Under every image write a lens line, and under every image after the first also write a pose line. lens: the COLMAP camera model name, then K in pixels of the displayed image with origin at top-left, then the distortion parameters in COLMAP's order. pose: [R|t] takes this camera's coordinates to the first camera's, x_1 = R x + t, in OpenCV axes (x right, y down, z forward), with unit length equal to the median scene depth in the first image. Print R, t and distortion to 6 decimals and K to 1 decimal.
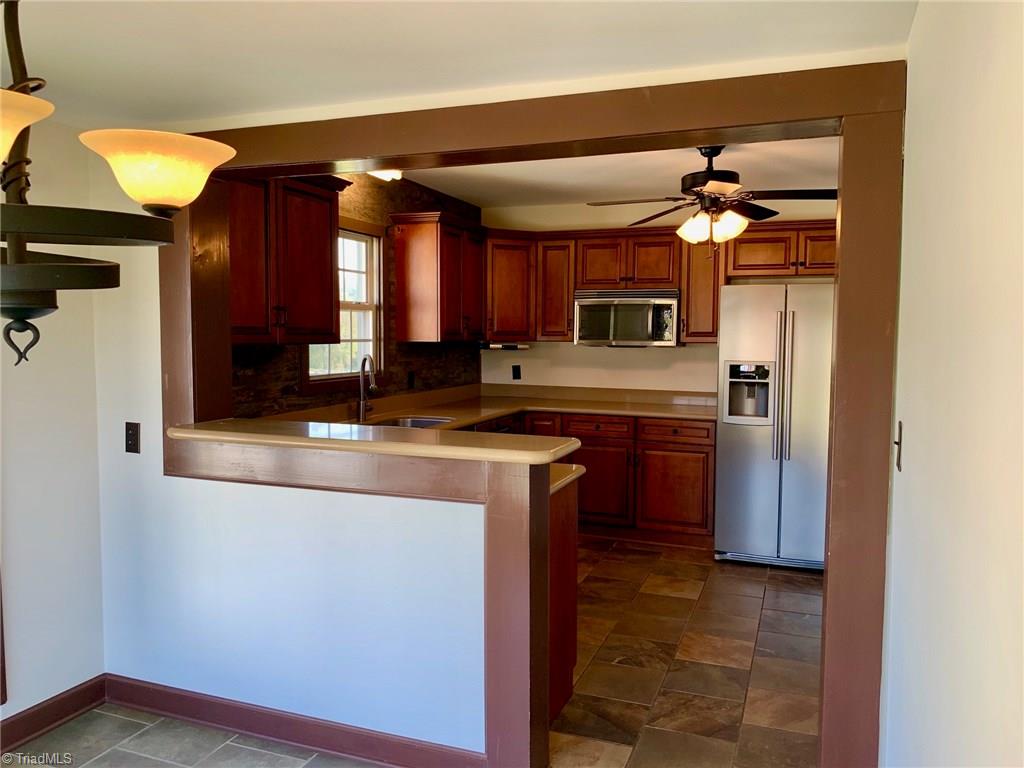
lens RADIAL K [[786.9, 0, 512.0], [0, 786.9, 384.0], [0, 0, 1]] dist [0.206934, -0.574519]
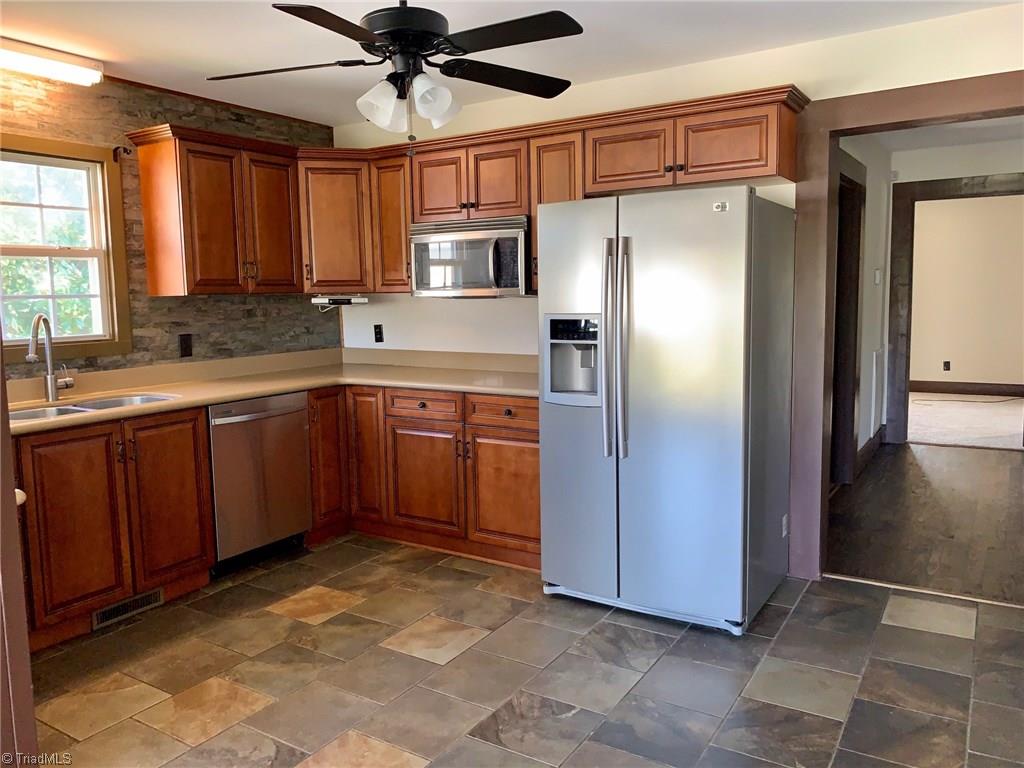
lens RADIAL K [[781.4, 0, 505.4], [0, 781.4, 378.4], [0, 0, 1]] dist [0.062068, -0.110492]
pose [[0.975997, -0.002853, -0.217763, 0.355871], [0.012480, 0.999004, 0.042845, -0.002038], [0.217424, -0.044534, 0.975061, 0.304061]]
